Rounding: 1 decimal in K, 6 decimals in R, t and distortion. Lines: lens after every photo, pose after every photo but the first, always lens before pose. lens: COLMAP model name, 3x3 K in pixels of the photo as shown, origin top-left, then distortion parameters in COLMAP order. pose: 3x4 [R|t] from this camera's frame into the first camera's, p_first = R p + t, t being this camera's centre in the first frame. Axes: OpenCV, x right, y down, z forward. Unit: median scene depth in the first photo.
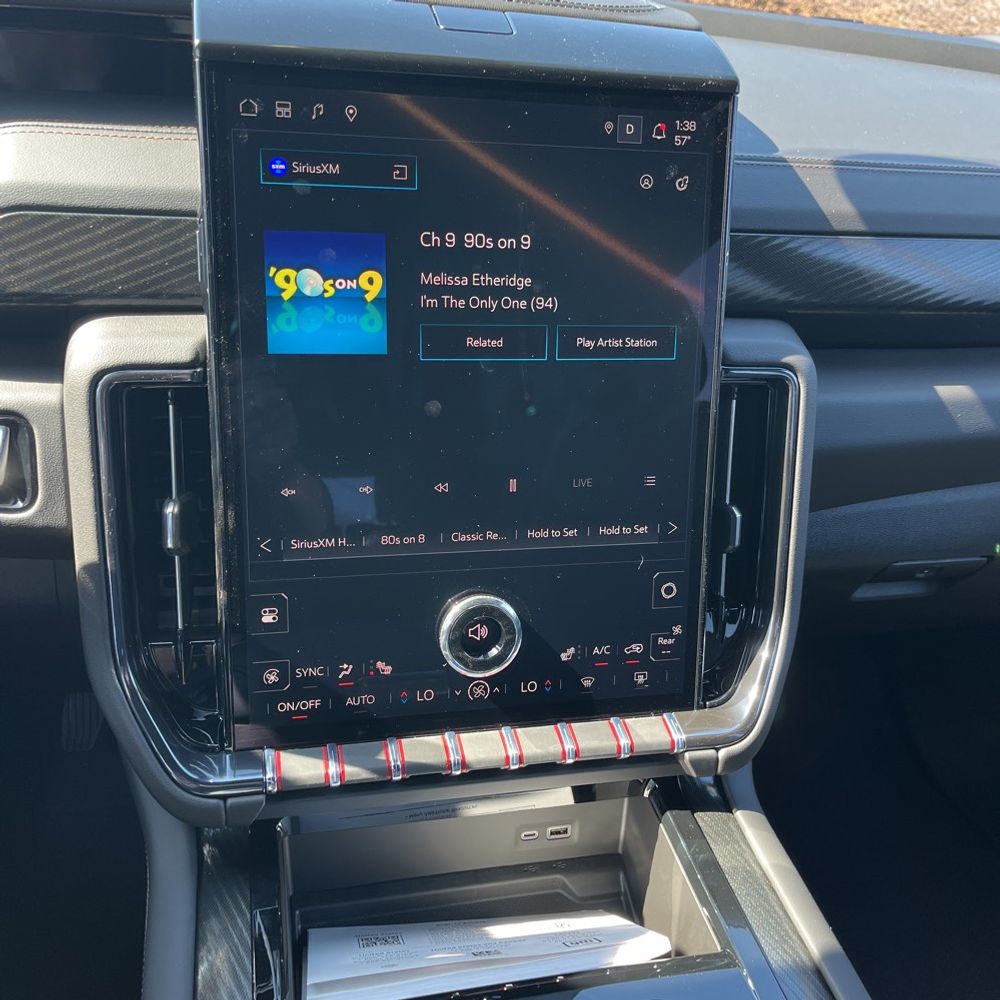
lens RADIAL K [[985.9, 0, 505.6], [0, 985.9, 496.2], [0, 0, 1]] dist [0.129288, -0.230282]
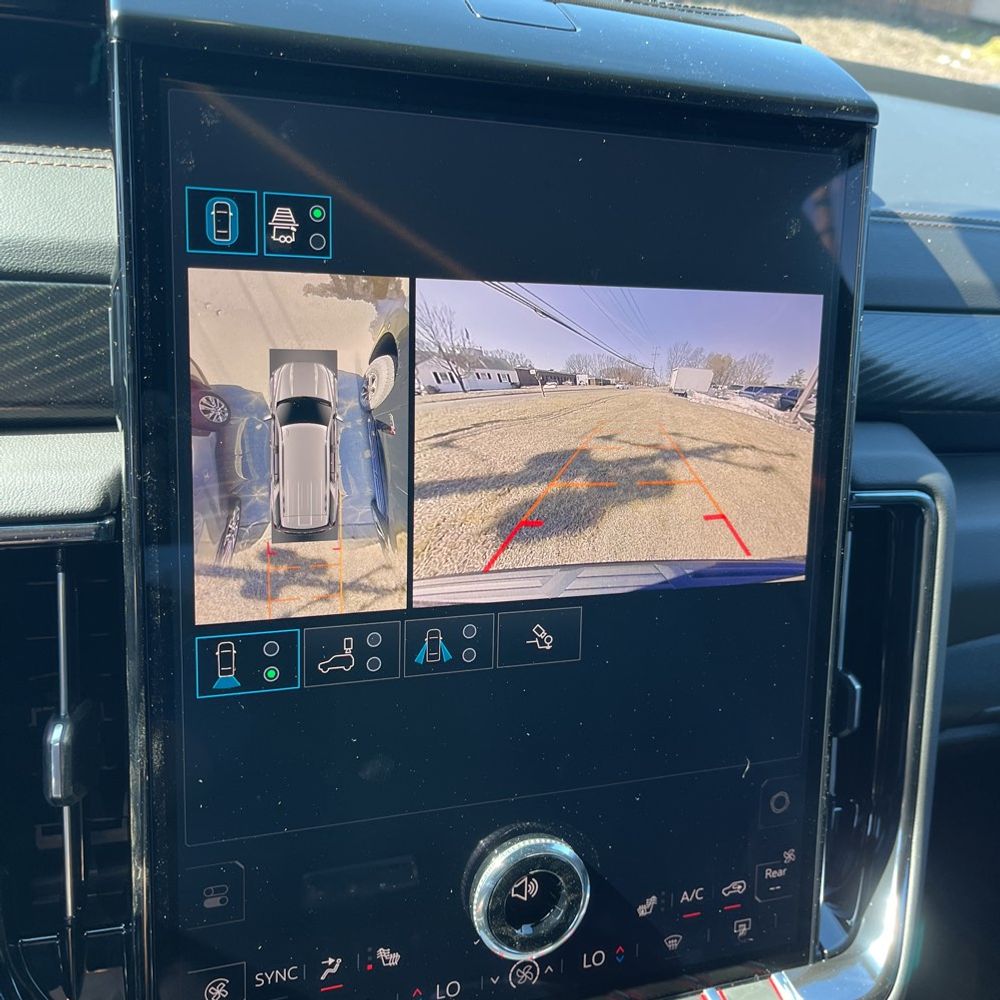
lens RADIAL K [[1014.7, 0, 501.5], [0, 1014.7, 489.0], [0, 0, 1]] dist [0.034371, -0.025553]
pose [[0.993552, -0.010516, 0.112885, -0.122306], [0.016915, 0.998295, -0.055871, -0.098601], [-0.112105, 0.057421, 0.992036, 0.303453]]
